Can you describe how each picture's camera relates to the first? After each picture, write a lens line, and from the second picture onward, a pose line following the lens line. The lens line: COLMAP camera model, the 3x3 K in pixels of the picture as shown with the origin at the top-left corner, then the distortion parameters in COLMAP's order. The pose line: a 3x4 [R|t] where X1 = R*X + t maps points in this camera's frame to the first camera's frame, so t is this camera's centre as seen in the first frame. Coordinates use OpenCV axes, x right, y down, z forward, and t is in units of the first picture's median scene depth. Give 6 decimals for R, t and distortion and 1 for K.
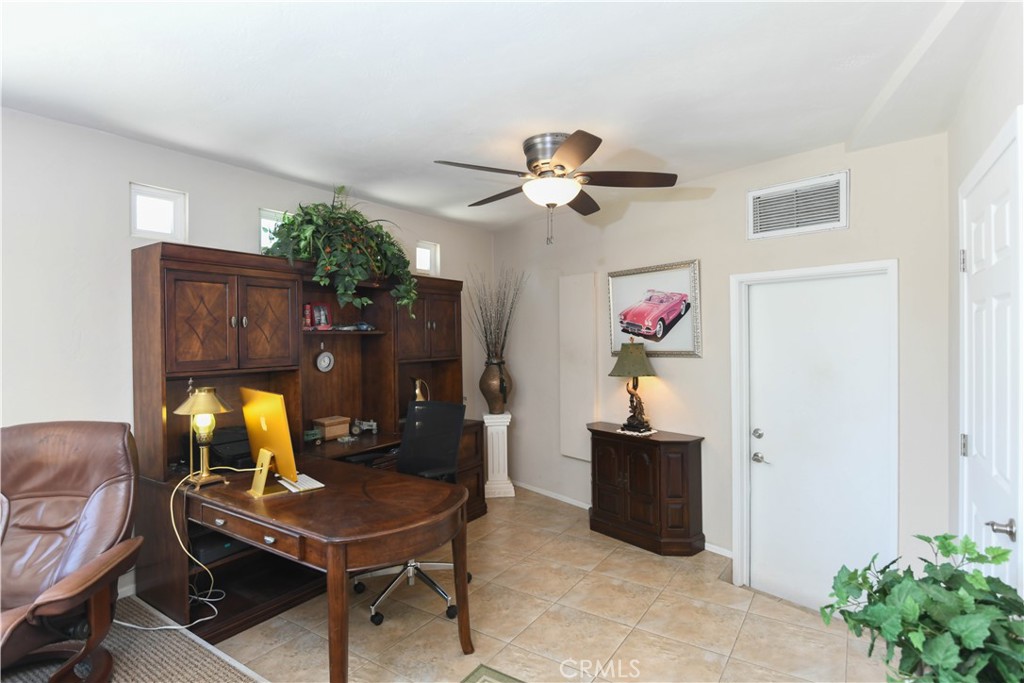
lens RADIAL K [[523.8, 0, 522.2], [0, 523.8, 337.1], [0, 0, 1]] dist [-0.000938, -0.001668]
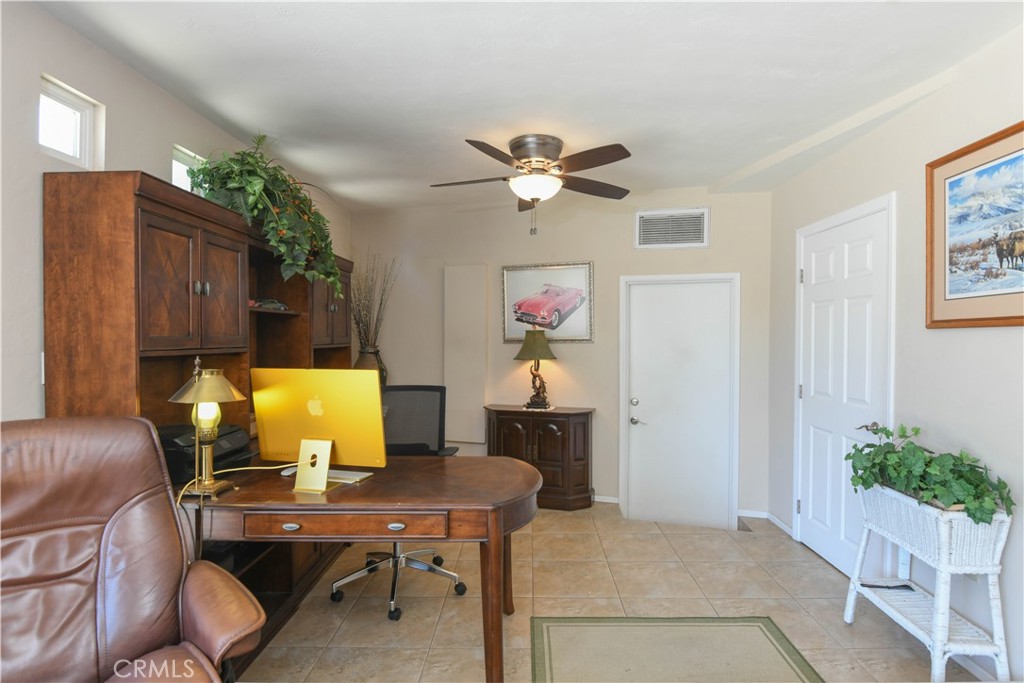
lens RADIAL K [[523.8, 0, 522.2], [0, 523.8, 337.1], [0, 0, 1]] dist [-0.000938, -0.001668]
pose [[0.843982, 0.010835, 0.536262, -0.495979], [-0.009493, 0.999941, -0.005263, 0.038408], [-0.536287, -0.000649, 0.844035, 0.077097]]
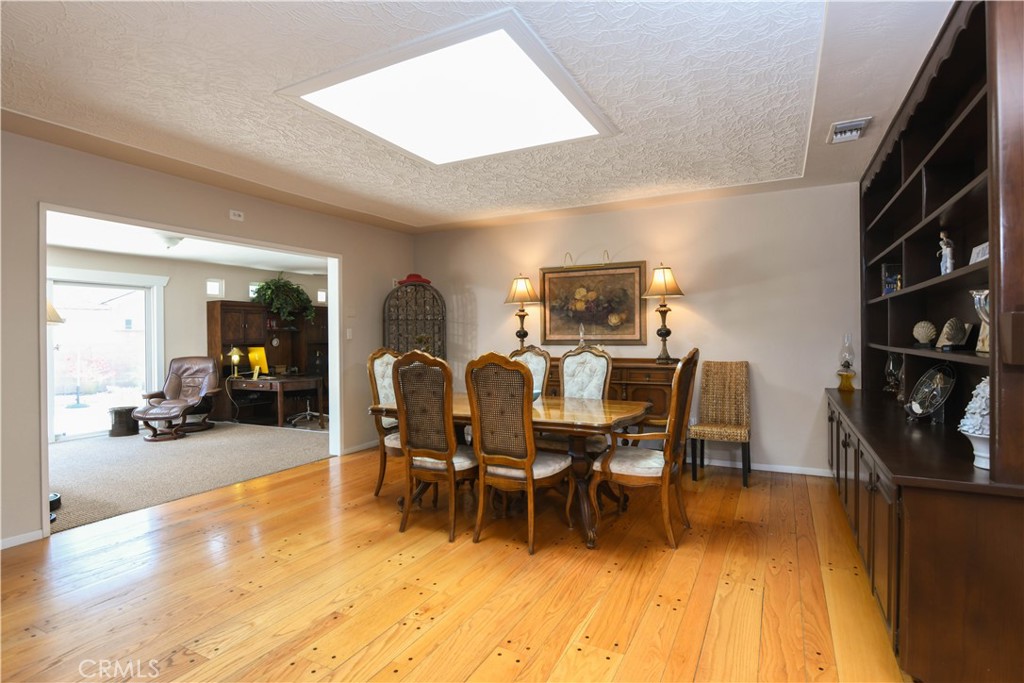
lens RADIAL K [[523.8, 0, 522.2], [0, 523.8, 337.1], [0, 0, 1]] dist [-0.000938, -0.001668]
pose [[0.996057, -0.002334, 0.088685, 0.634194], [0.002561, 0.999994, -0.002452, 0.037148], [-0.088678, 0.002670, 0.996057, -1.758668]]
